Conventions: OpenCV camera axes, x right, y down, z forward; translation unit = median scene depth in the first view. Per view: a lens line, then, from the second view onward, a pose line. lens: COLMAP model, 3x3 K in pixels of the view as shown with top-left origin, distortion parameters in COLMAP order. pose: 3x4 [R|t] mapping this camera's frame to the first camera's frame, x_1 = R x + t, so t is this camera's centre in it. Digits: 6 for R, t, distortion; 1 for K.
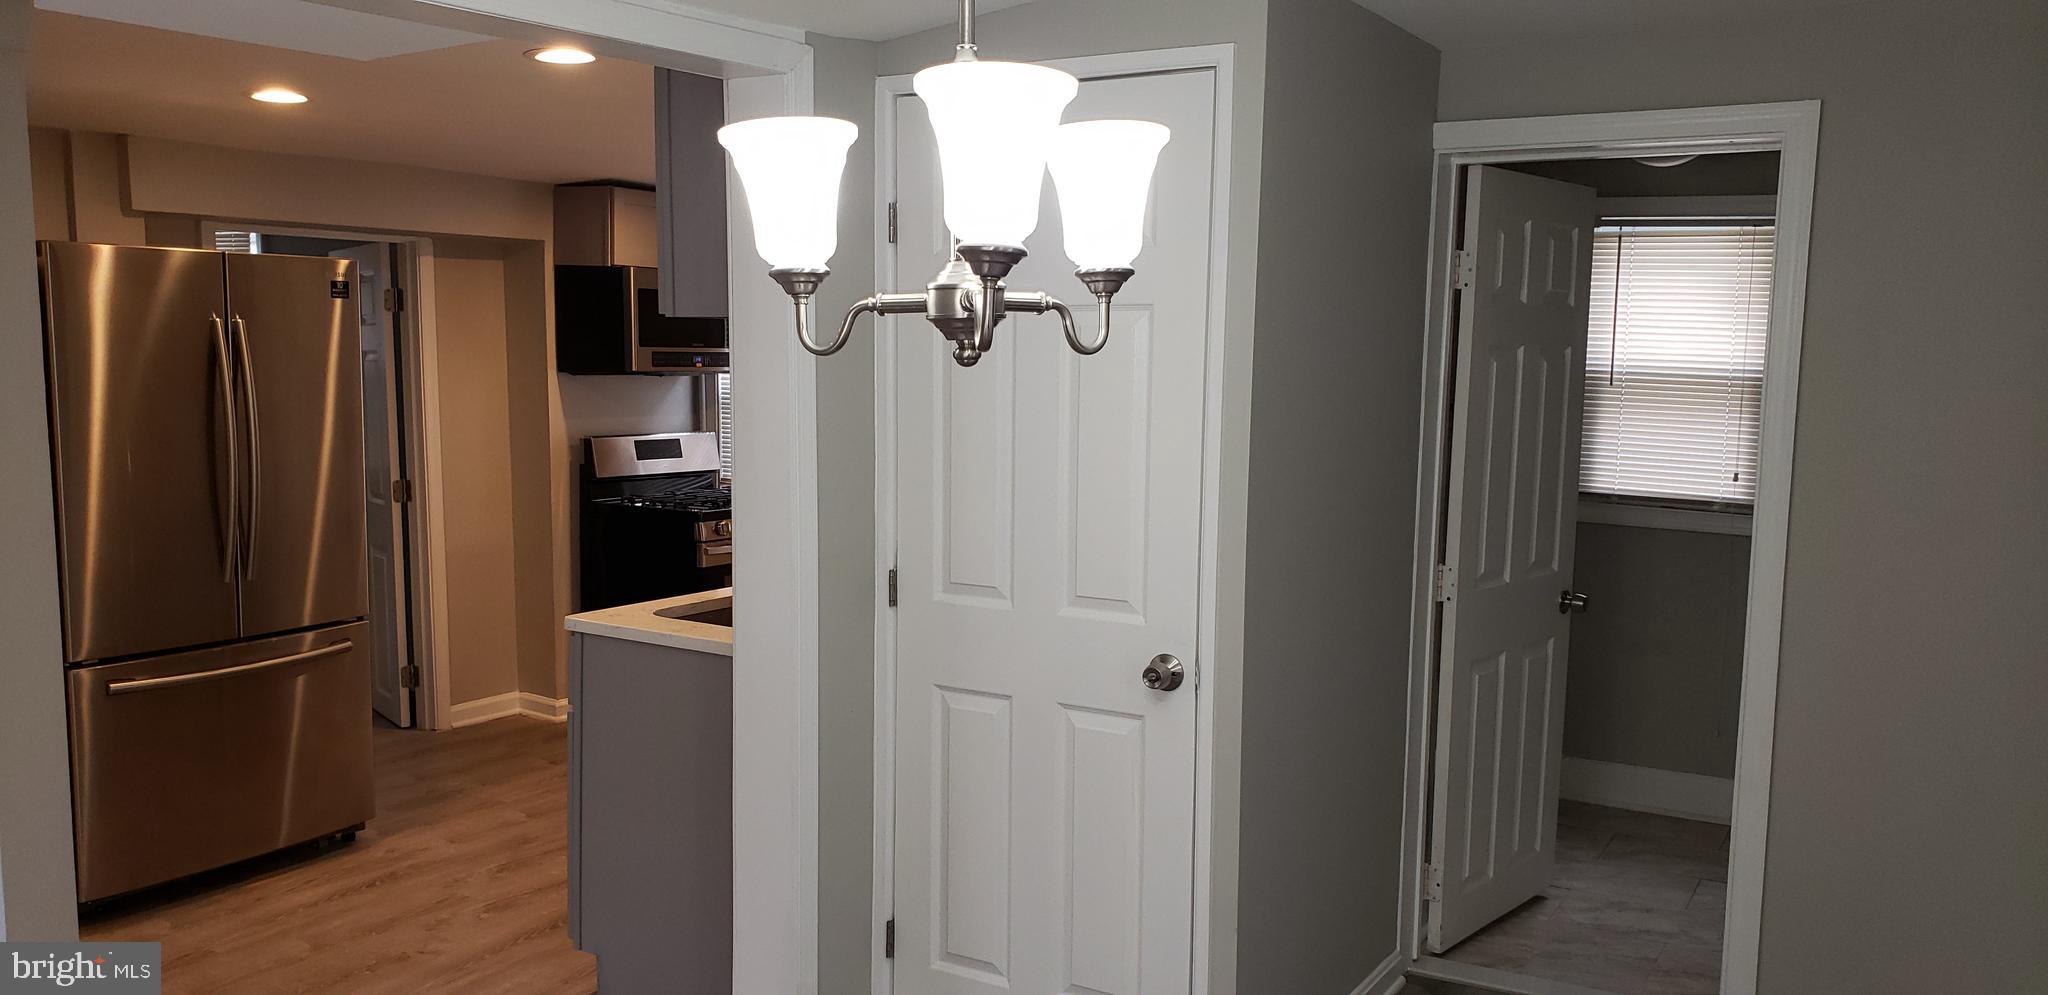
lens RADIAL K [[1629.7, 0, 984.6], [0, 1629.7, 551.0], [0, 0, 1]] dist [0.171189, -0.459895]
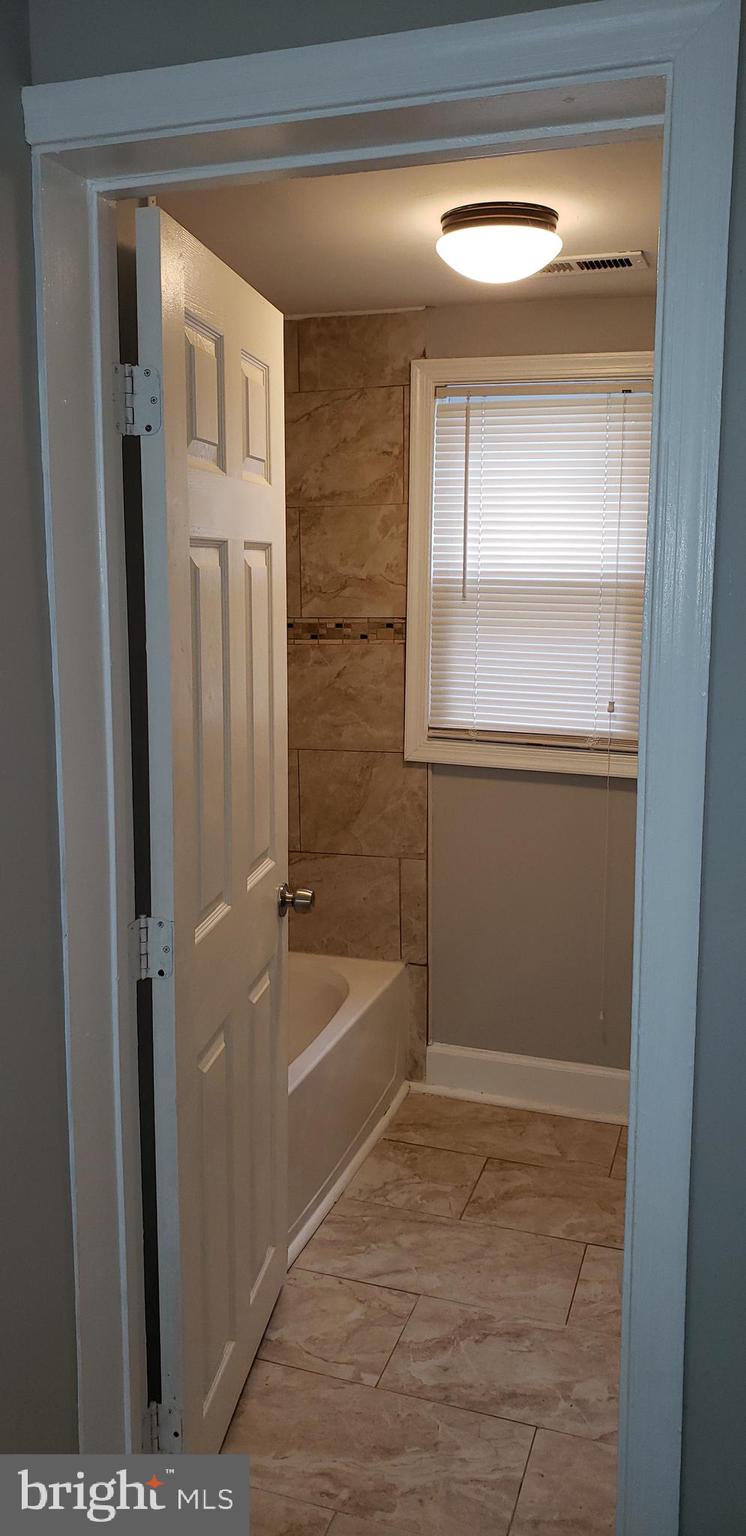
lens RADIAL K [[1222.3, 0, 347.4], [0, 1222.3, 768.6], [0, 0, 1]] dist [0.171189, -0.459895]
pose [[0.976954, -0.047927, 0.208002, 0.201314], [0.040411, 0.998373, 0.040236, -0.044829], [-0.209592, -0.030903, 0.977301, 0.438406]]
